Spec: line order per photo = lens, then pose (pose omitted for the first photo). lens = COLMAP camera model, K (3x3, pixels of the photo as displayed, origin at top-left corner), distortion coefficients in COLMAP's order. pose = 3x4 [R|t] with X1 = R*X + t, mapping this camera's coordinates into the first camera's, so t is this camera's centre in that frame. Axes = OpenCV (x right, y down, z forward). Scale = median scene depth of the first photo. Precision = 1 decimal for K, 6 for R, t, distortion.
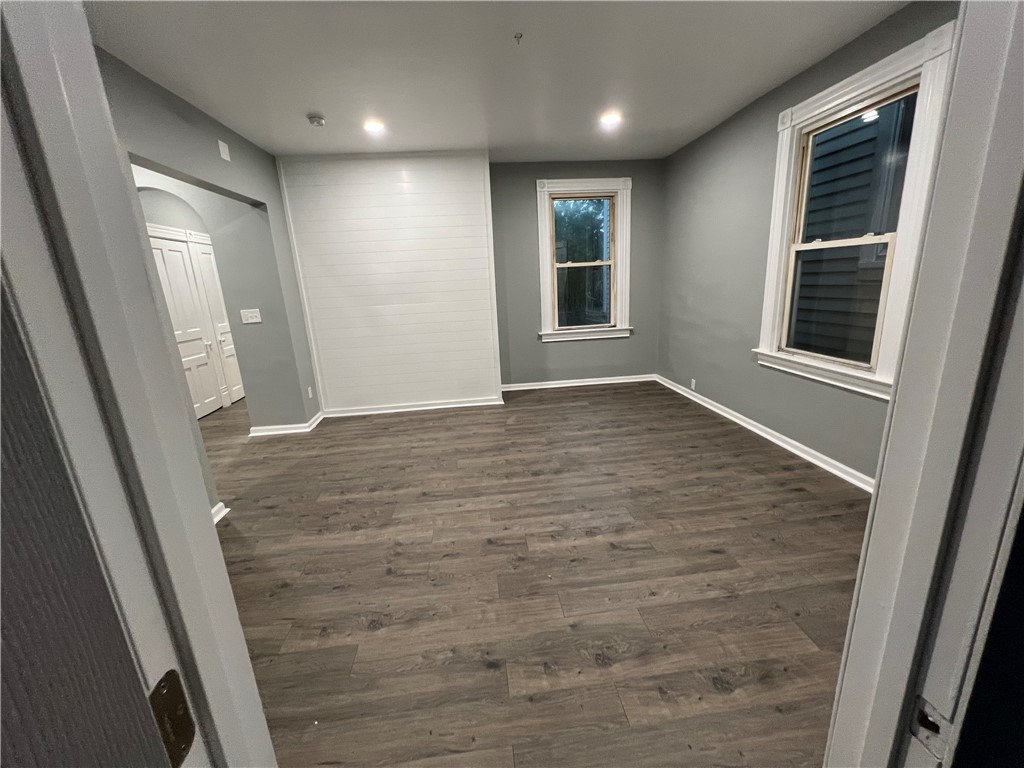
lens RADIAL K [[409.6, 0, 510.2], [0, 409.6, 381.5], [0, 0, 1]] dist [-0.001243, -0.000692]
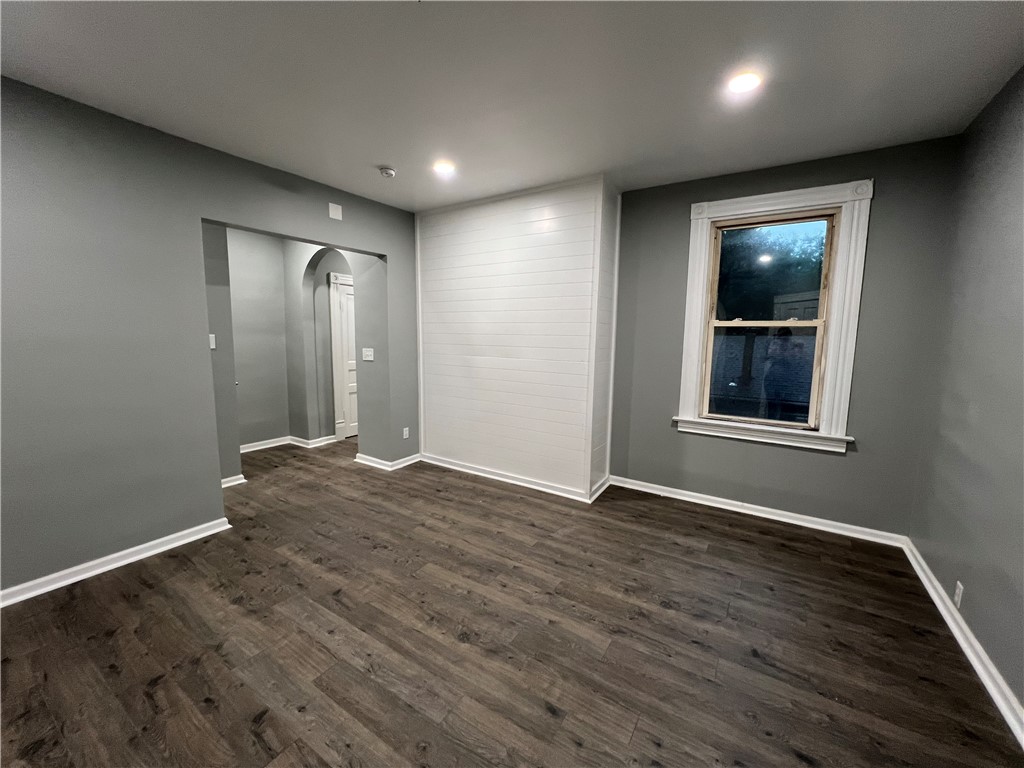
lens RADIAL K [[411.0, 0, 510.9], [0, 411.0, 381.5], [0, 0, 1]] dist [-0.003592, 0.001135]
pose [[0.779000, 0.134260, -0.612481, 0.431183], [-0.204218, 0.977873, -0.045385, -0.141264], [0.592835, 0.160435, 0.789182, 0.441938]]
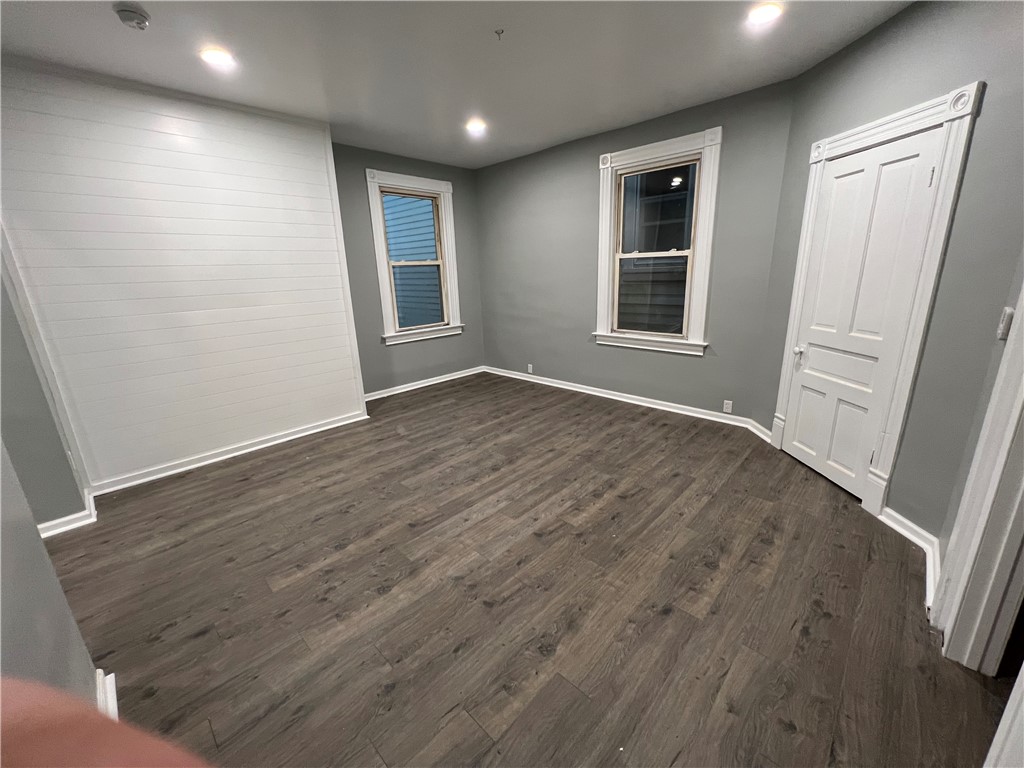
lens RADIAL K [[411.0, 0, 510.7], [0, 411.0, 380.9], [0, 0, 1]] dist [-0.003592, 0.001135]
pose [[0.765227, -0.142884, 0.627703, -0.480198], [0.148300, 0.987959, 0.044097, -0.025510], [-0.626446, 0.059344, 0.777203, 0.167466]]
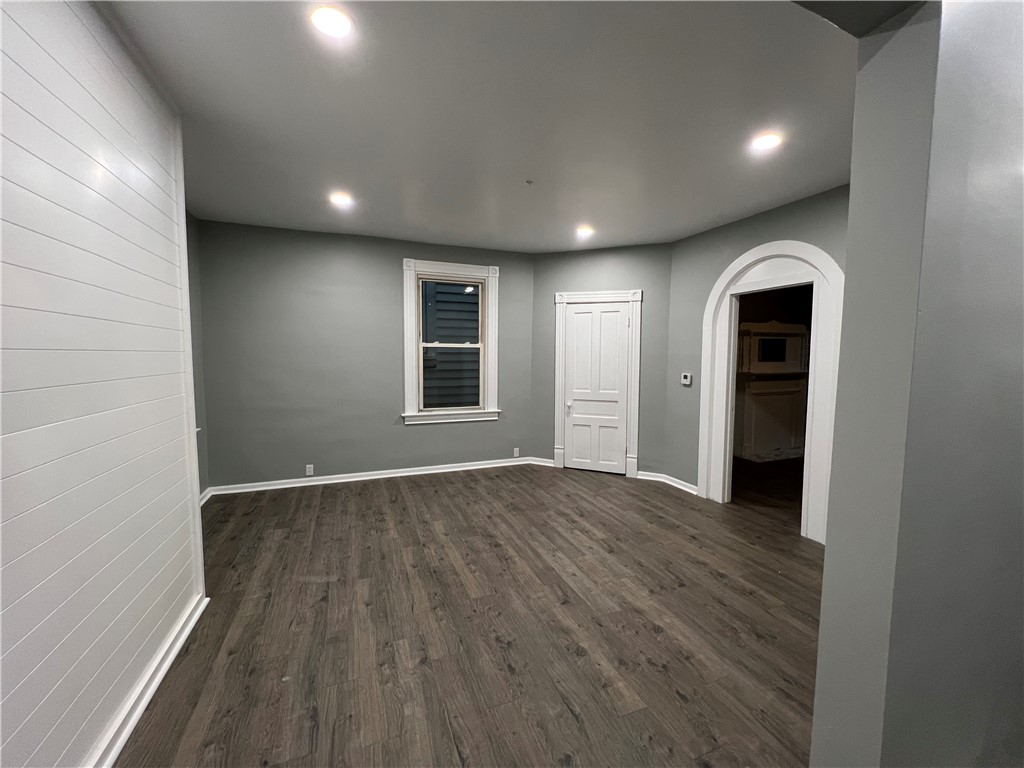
lens RADIAL K [[411.0, 0, 511.5], [0, 411.0, 380.1], [0, 0, 1]] dist [-0.003592, 0.001135]
pose [[-0.271587, -0.009234, 0.962370, -0.858556], [0.240964, 0.967452, 0.077284, -0.221600], [-0.931760, 0.252886, -0.260522, 1.058711]]
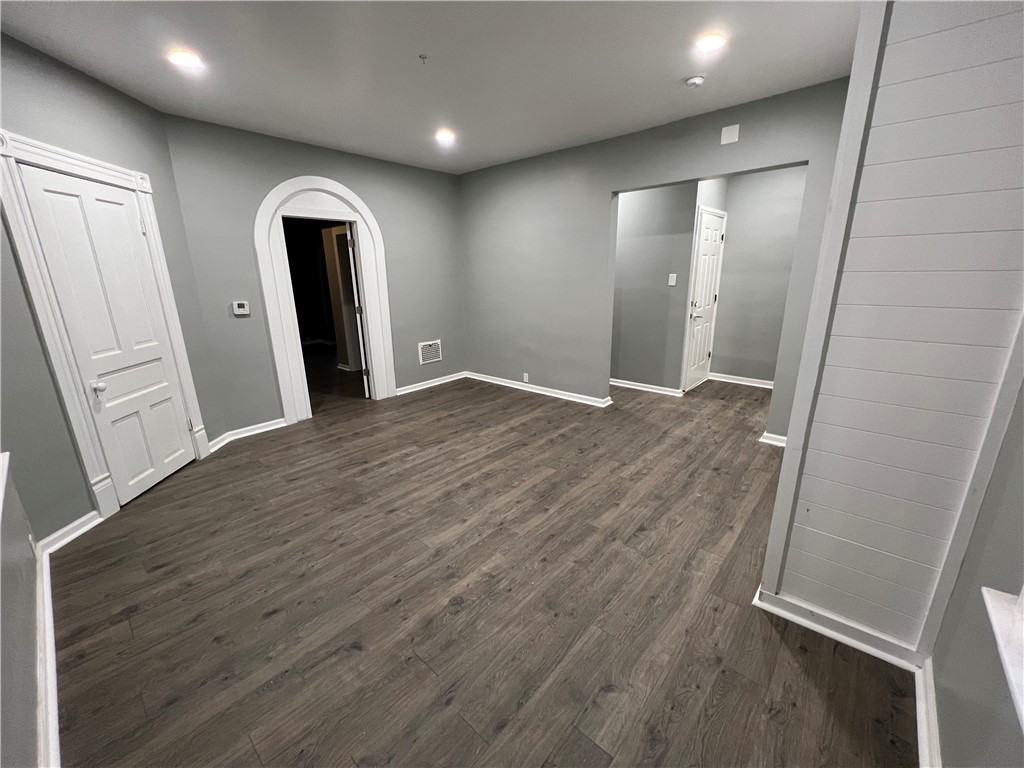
lens RADIAL K [[409.6, 0, 509.3], [0, 409.6, 379.9], [0, 0, 1]] dist [-0.001243, -0.000692]
pose [[-0.737818, 0.233701, -0.633252, 0.501200], [-0.108806, 0.884706, 0.453273, -0.405108], [0.666172, 0.403334, -0.627325, 1.468982]]
